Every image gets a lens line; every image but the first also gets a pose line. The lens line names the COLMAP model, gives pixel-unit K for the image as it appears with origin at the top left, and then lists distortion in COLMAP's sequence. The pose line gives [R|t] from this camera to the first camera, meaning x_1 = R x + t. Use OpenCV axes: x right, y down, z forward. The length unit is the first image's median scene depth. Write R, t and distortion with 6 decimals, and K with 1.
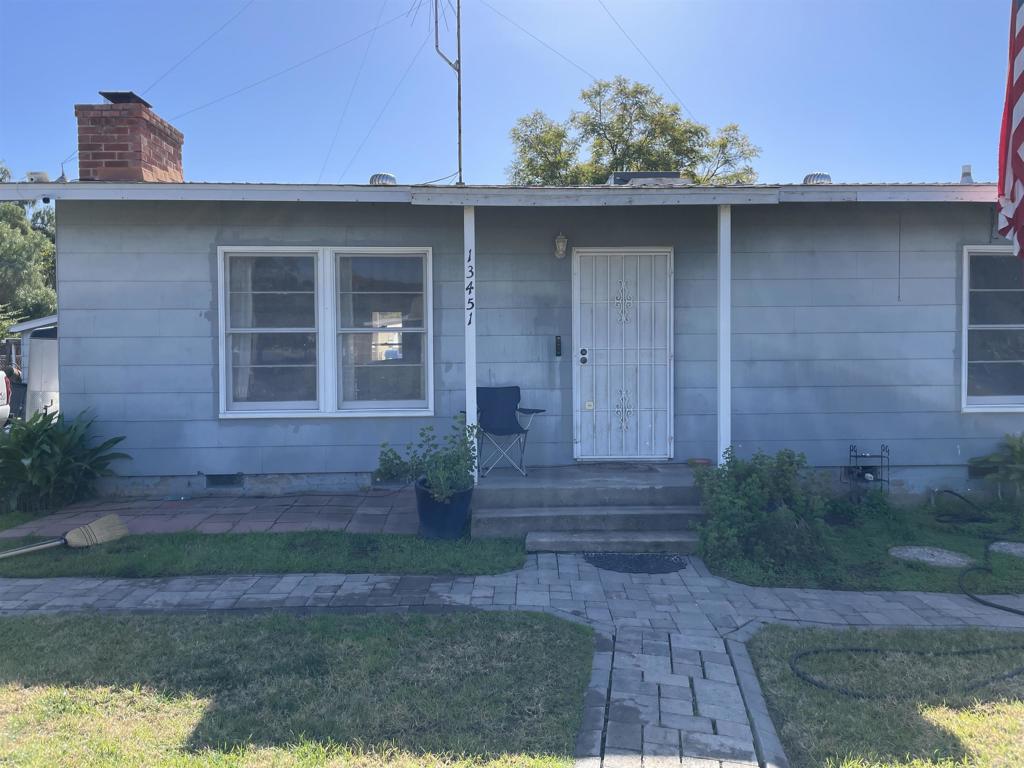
lens RADIAL K [[778.9, 0, 512.0], [0, 778.9, 384.0], [0, 0, 1]] dist [0.127142, -0.158021]
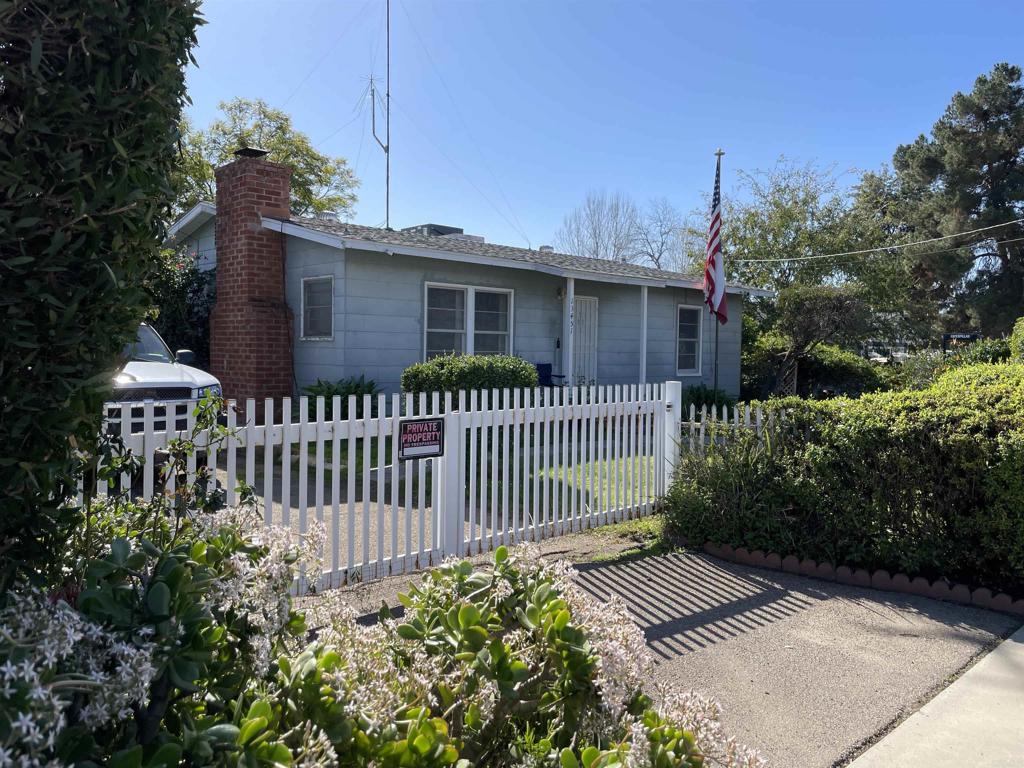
lens RADIAL K [[778.9, 0, 512.0], [0, 778.9, 384.0], [0, 0, 1]] dist [0.127142, -0.158021]
pose [[0.742988, -0.011274, 0.669210, -1.368947], [0.000674, 0.999870, 0.016096, 0.023197], [-0.669305, -0.011508, 0.742899, -0.398929]]
